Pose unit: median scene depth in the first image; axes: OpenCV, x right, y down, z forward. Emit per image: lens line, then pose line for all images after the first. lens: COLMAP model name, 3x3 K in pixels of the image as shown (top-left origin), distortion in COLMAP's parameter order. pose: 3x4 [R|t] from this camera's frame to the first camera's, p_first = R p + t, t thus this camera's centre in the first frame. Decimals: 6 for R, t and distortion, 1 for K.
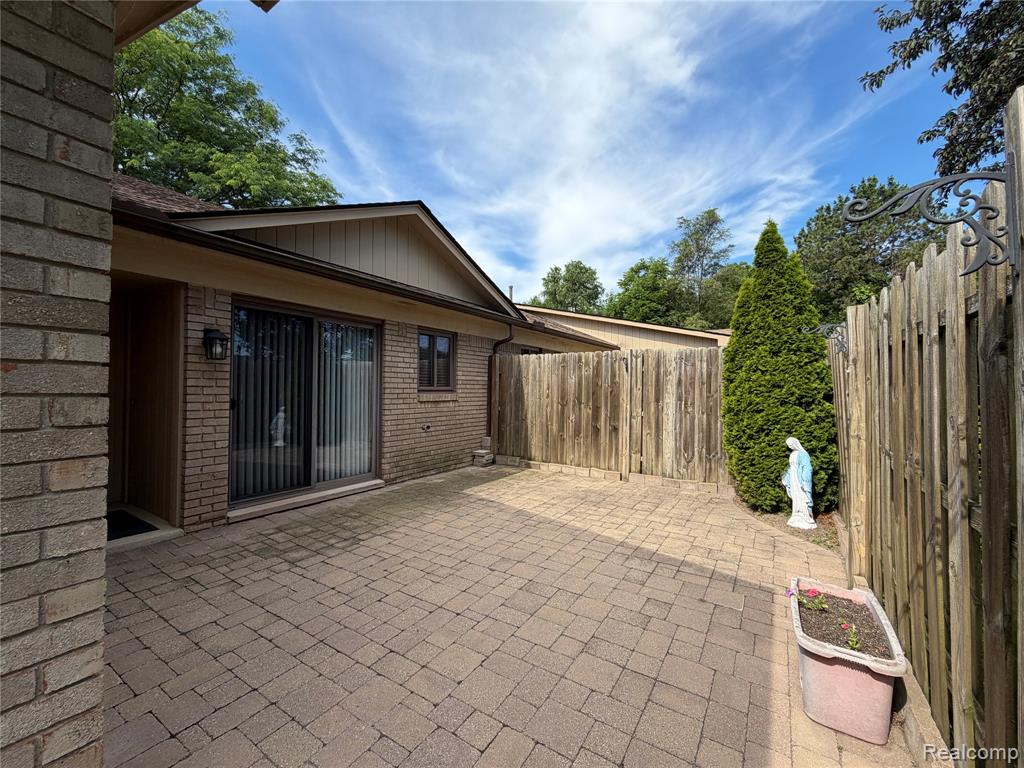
lens RADIAL K [[418.1, 0, 509.1], [0, 418.1, 383.4], [0, 0, 1]] dist [0.001818, -0.000098]
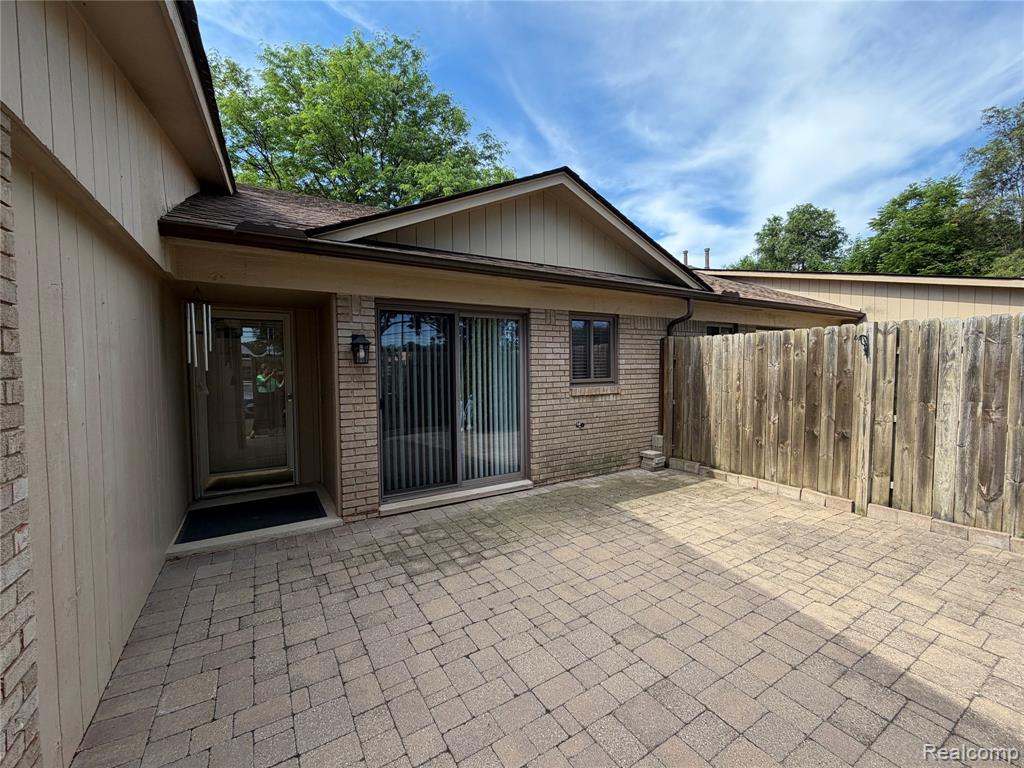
lens RADIAL K [[418.1, 0, 512.0], [0, 418.1, 384.1], [0, 0, 1]] dist [0.001818, -0.000098]
pose [[0.898995, 0.000174, -0.437958, 0.064689], [0.024553, 0.998407, 0.050797, -0.032207], [0.437269, -0.056419, 0.897559, 0.143094]]
